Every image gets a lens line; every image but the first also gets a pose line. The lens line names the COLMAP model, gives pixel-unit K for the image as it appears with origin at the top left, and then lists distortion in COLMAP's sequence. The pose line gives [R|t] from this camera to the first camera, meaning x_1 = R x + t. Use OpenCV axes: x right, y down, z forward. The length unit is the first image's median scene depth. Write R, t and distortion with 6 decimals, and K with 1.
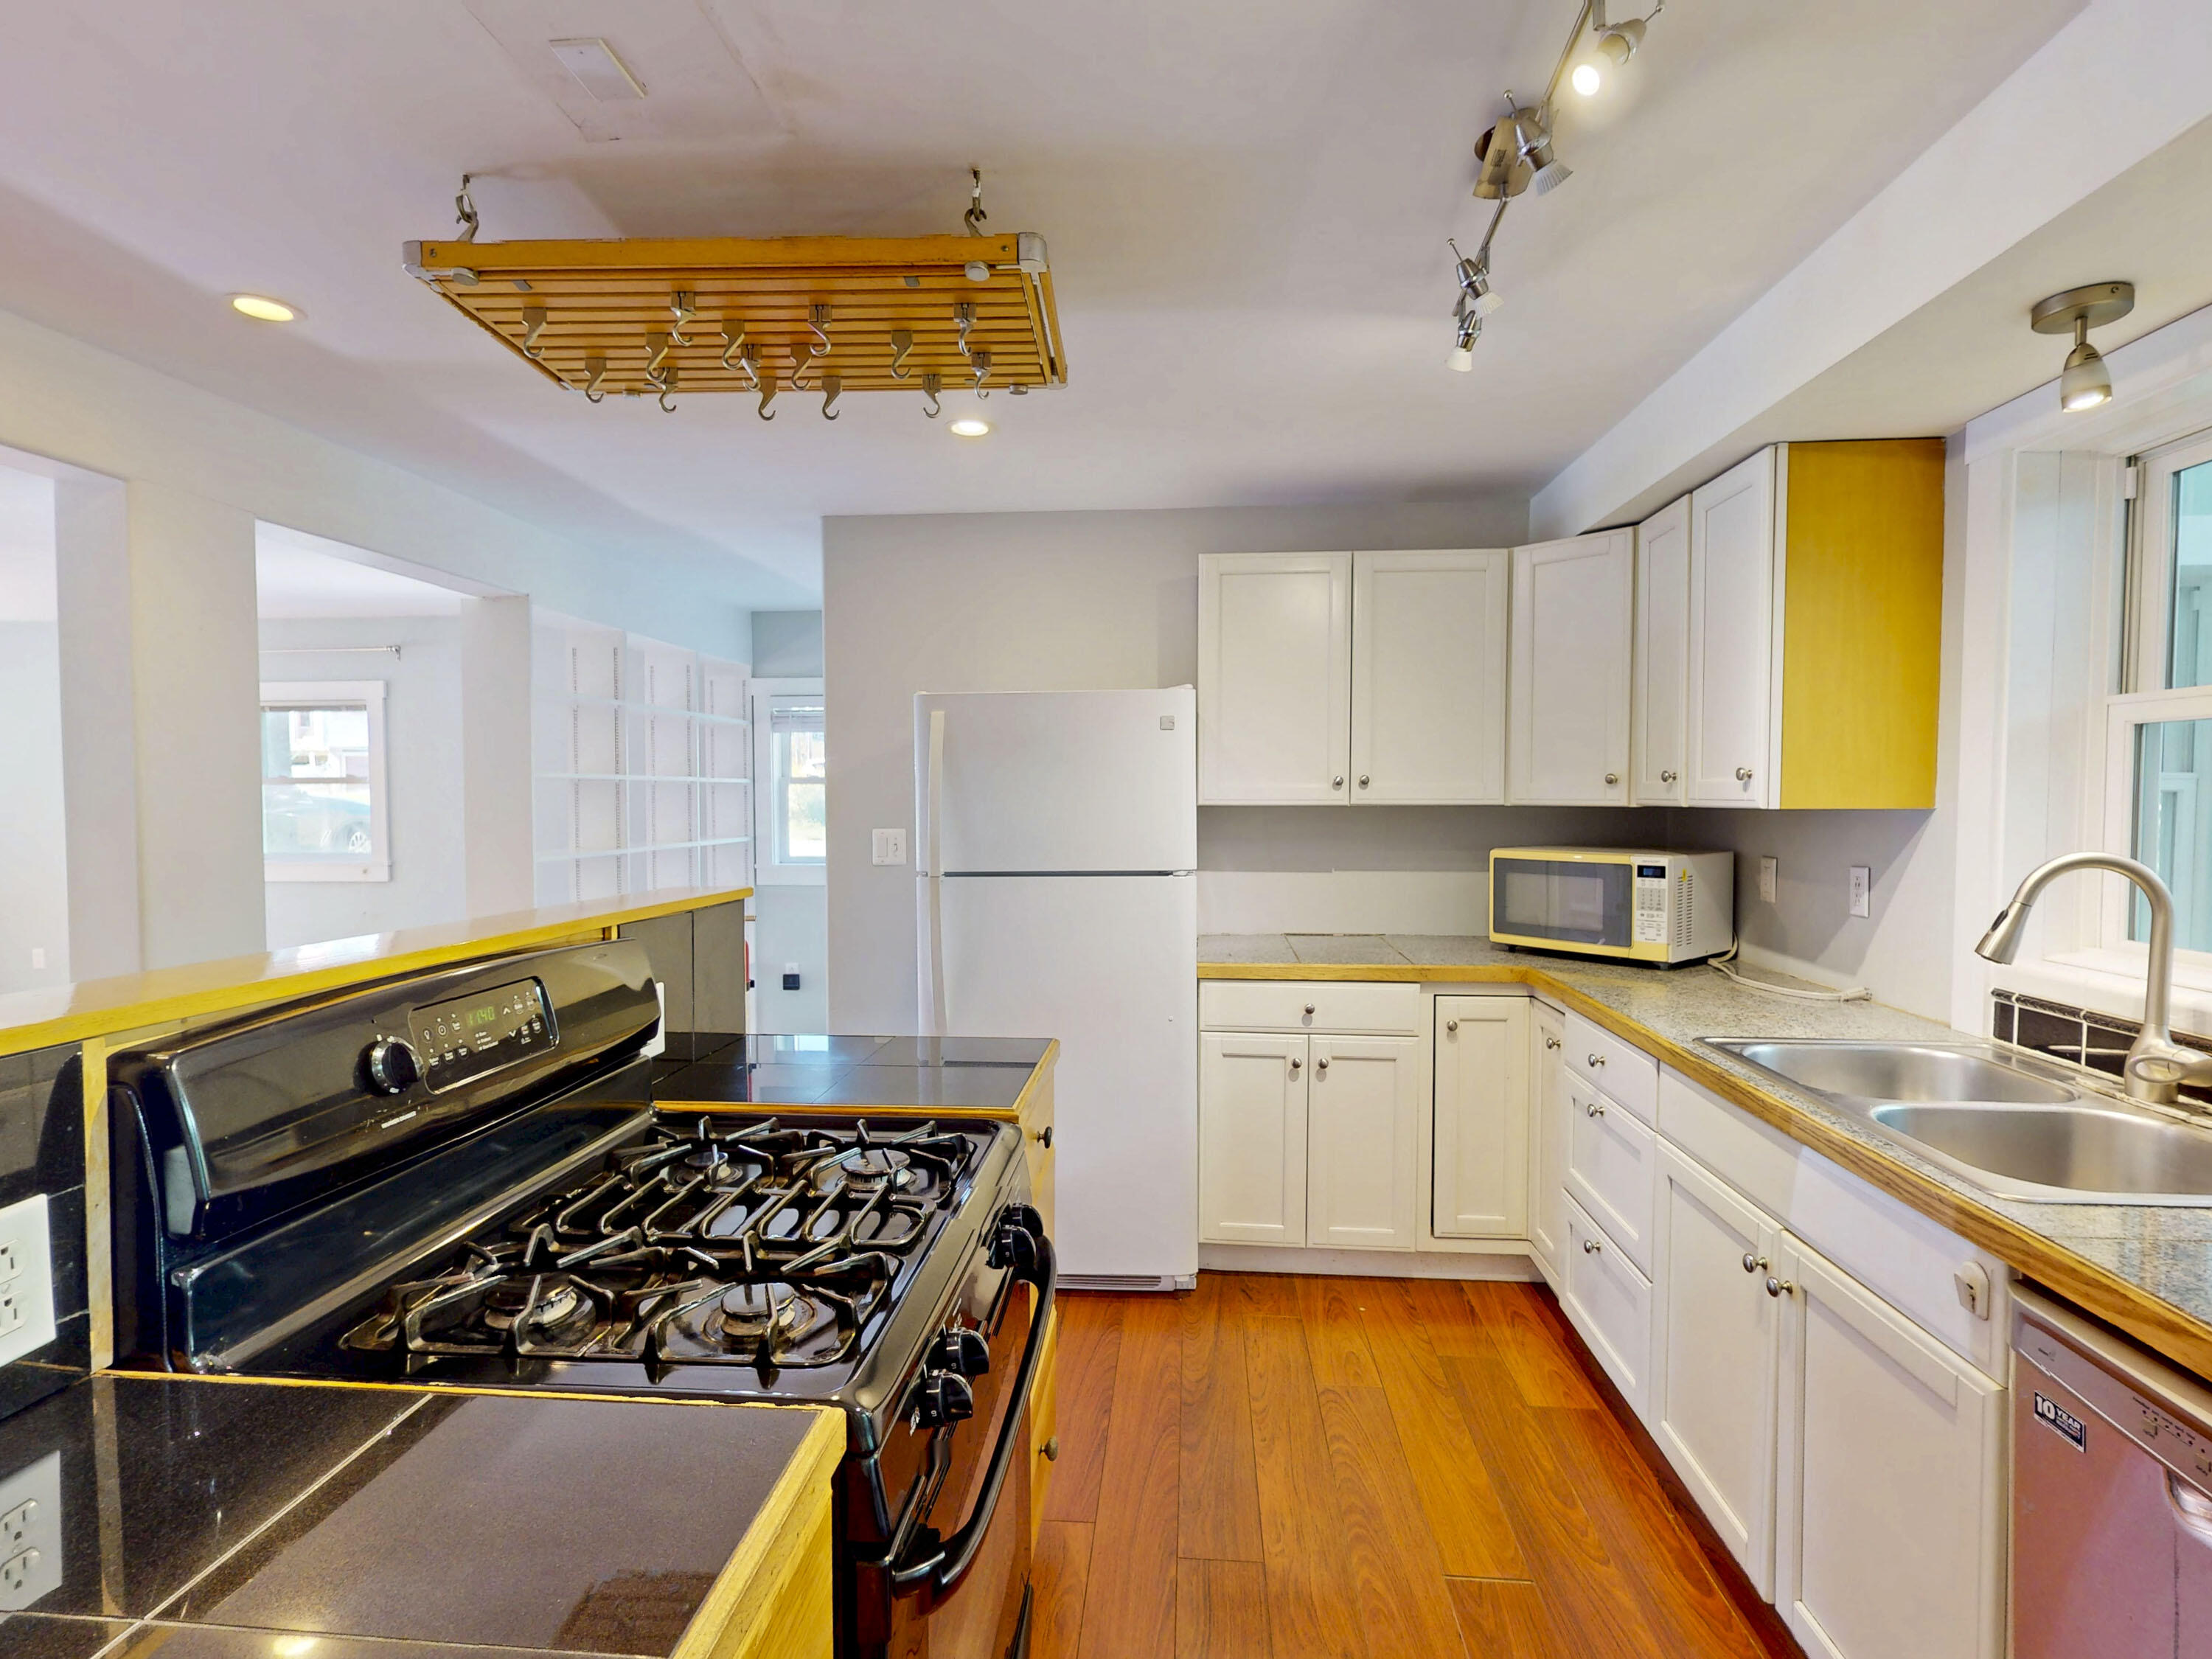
lens RADIAL K [[1082.9, 0, 1106.0], [0, 1082.9, 829.5], [0, 0, 1]] dist [0.000813, 0.001277]
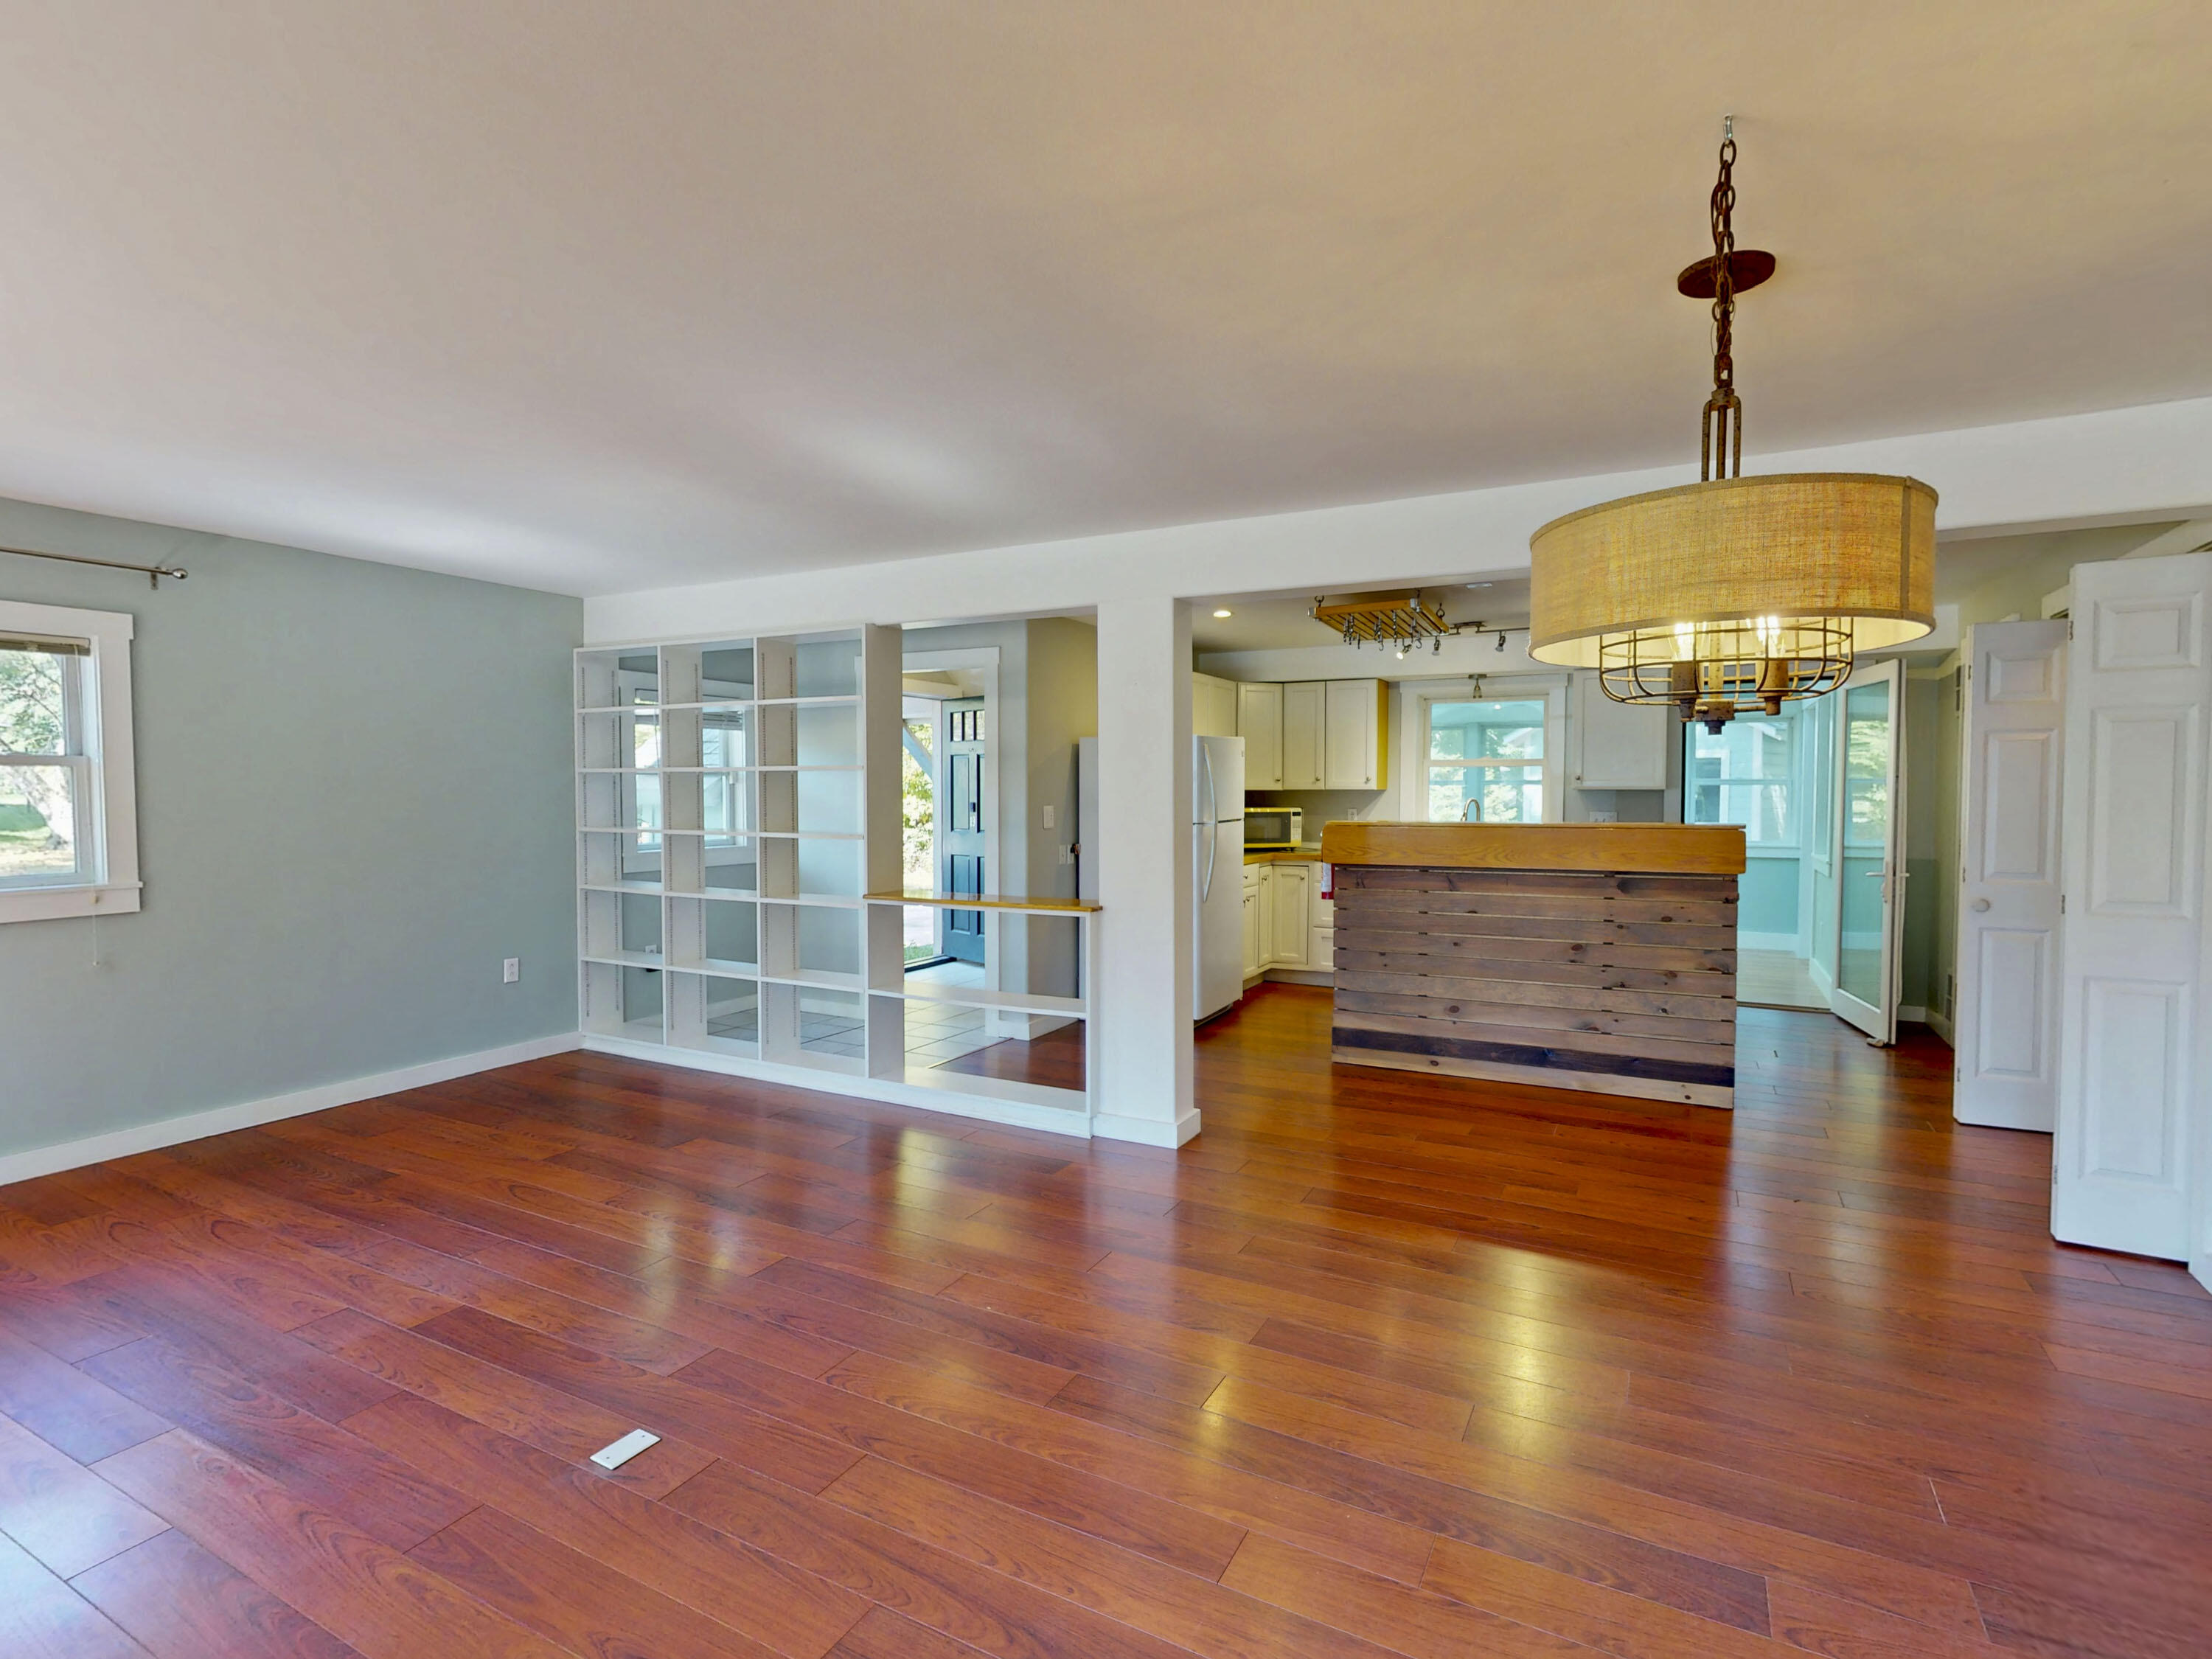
lens RADIAL K [[1082.9, 0, 1106.0], [0, 1082.9, 829.5], [0, 0, 1]] dist [0.000813, 0.001277]
pose [[0.397114, -0.034940, 0.917104, -2.306229], [0.030100, 0.999233, 0.025035, -0.004536], [-0.917275, 0.017663, 0.397862, 0.382981]]
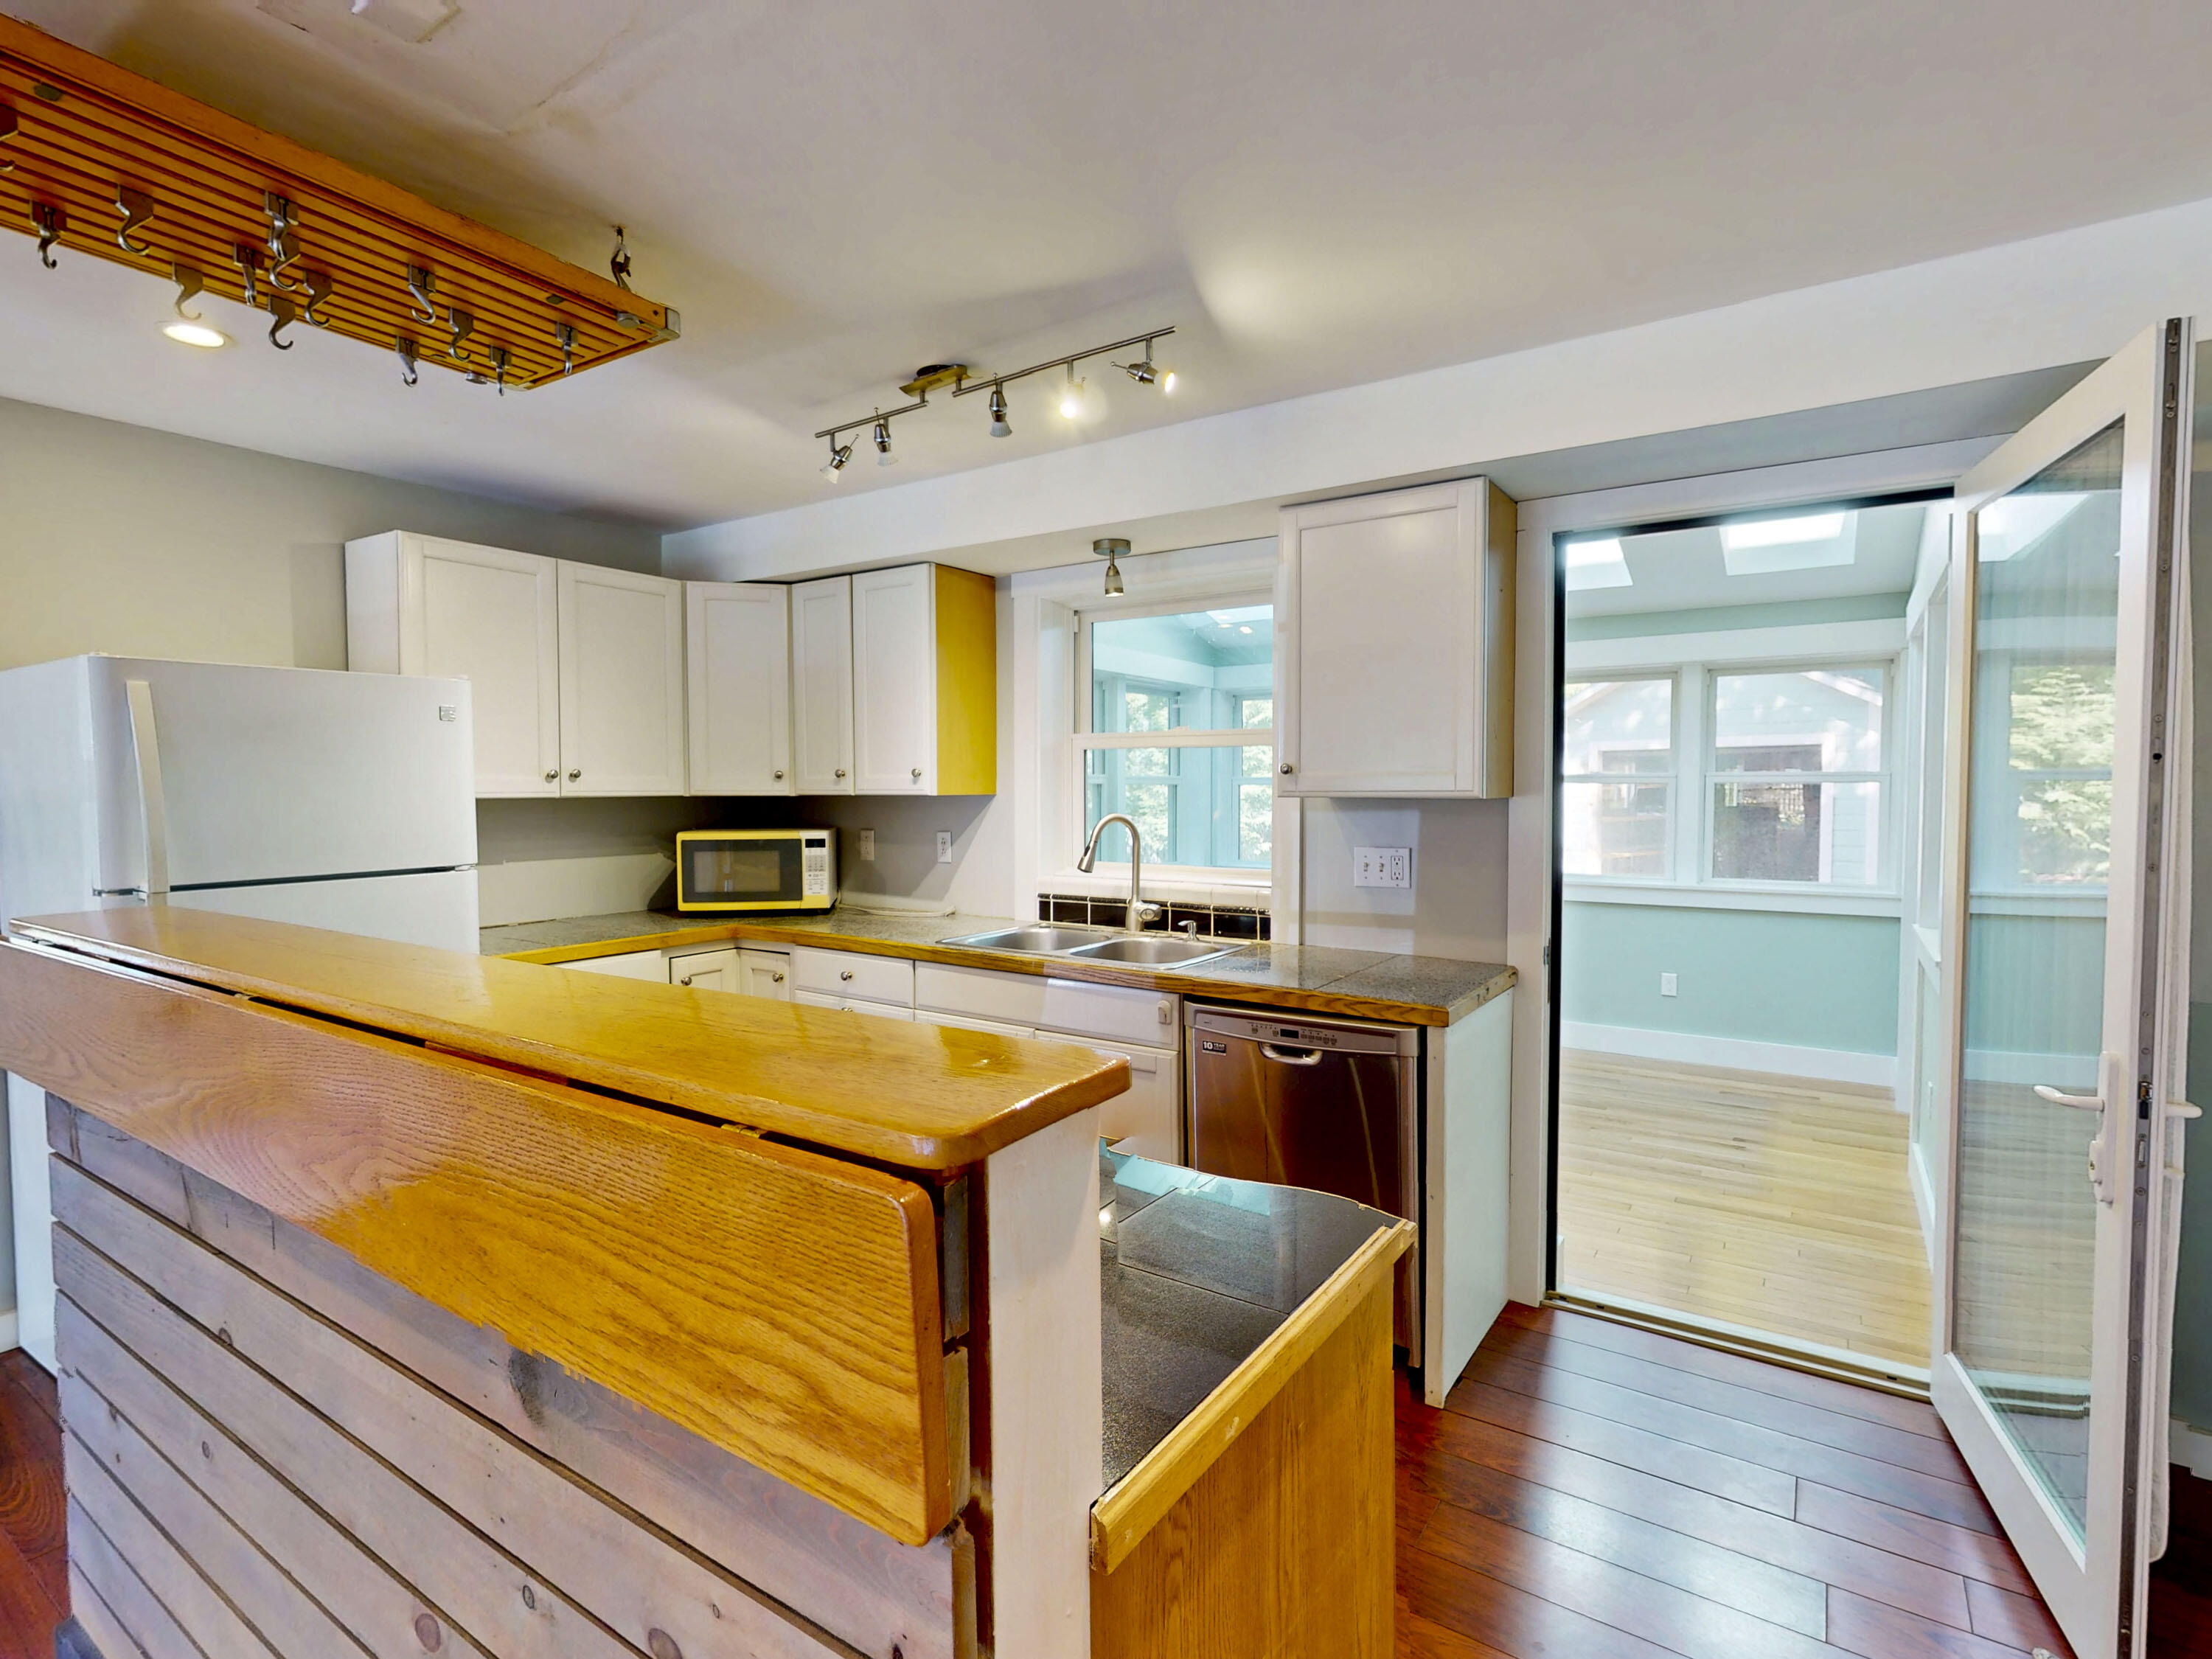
lens RADIAL K [[1082.9, 0, 1106.0], [0, 1082.9, 829.5], [0, 0, 1]] dist [0.000813, 0.001277]
pose [[0.485083, -0.036898, 0.873689, -0.541840], [0.030332, 0.999218, 0.025359, -0.001841], [-0.873942, 0.014199, 0.485823, 0.018544]]
